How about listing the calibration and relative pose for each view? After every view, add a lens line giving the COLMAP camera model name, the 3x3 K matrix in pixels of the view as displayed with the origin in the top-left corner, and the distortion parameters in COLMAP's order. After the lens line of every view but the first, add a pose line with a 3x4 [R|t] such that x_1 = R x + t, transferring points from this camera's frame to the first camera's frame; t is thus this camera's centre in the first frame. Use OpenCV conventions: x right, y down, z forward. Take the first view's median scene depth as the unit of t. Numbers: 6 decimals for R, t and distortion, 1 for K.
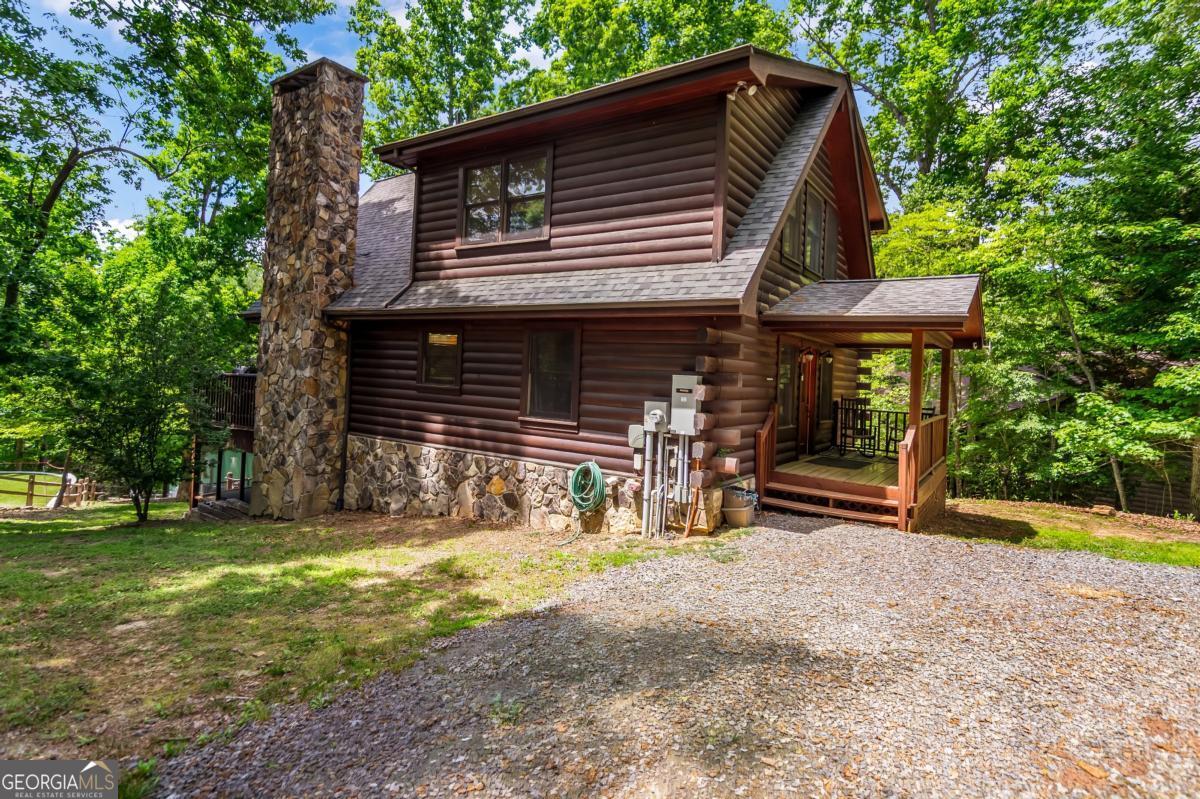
lens RADIAL K [[608.1, 0, 598.0], [0, 608.1, 374.4], [0, 0, 1]] dist [-0.001633, -0.000257]
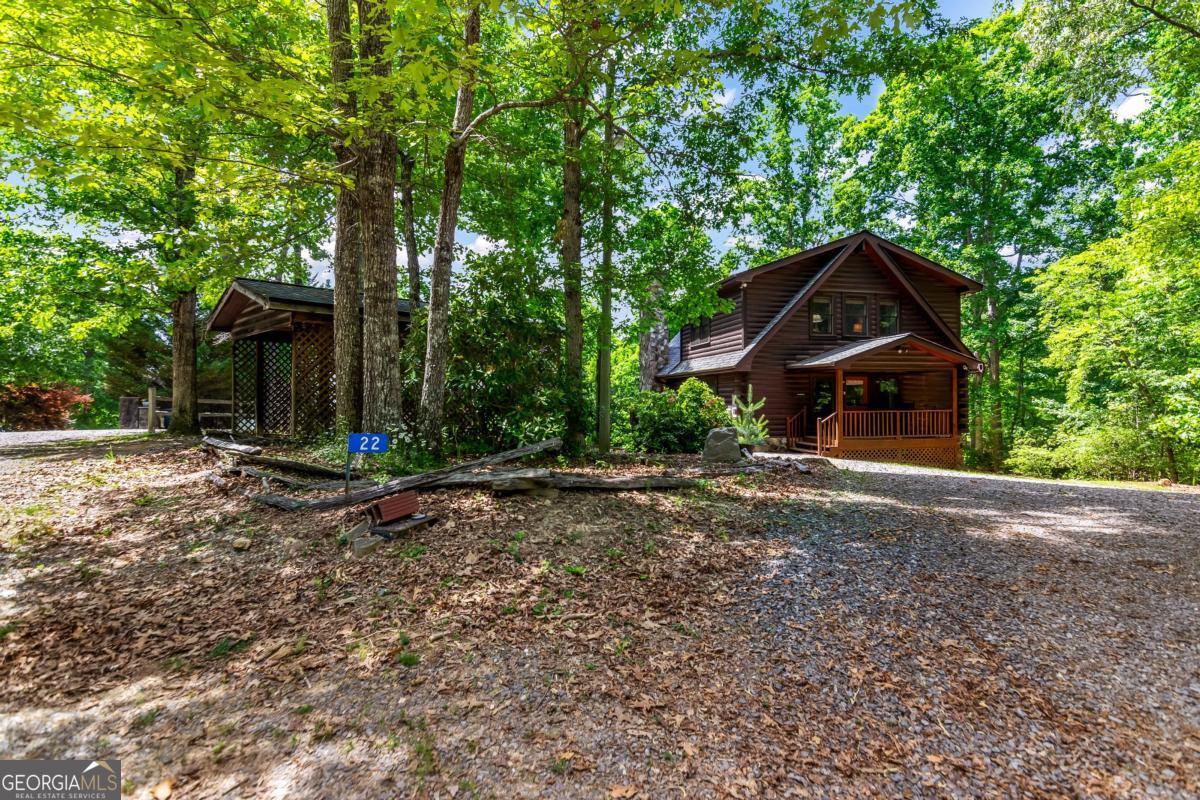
lens RADIAL K [[580.6, 0, 600.8], [0, 580.6, 387.3], [0, 0, 1]] dist [-0.000436, -0.000035]
pose [[0.722689, -0.063454, -0.688255, 0.951282], [0.035135, 0.997862, -0.055106, 0.057684], [0.690280, 0.015643, 0.723373, -0.787290]]
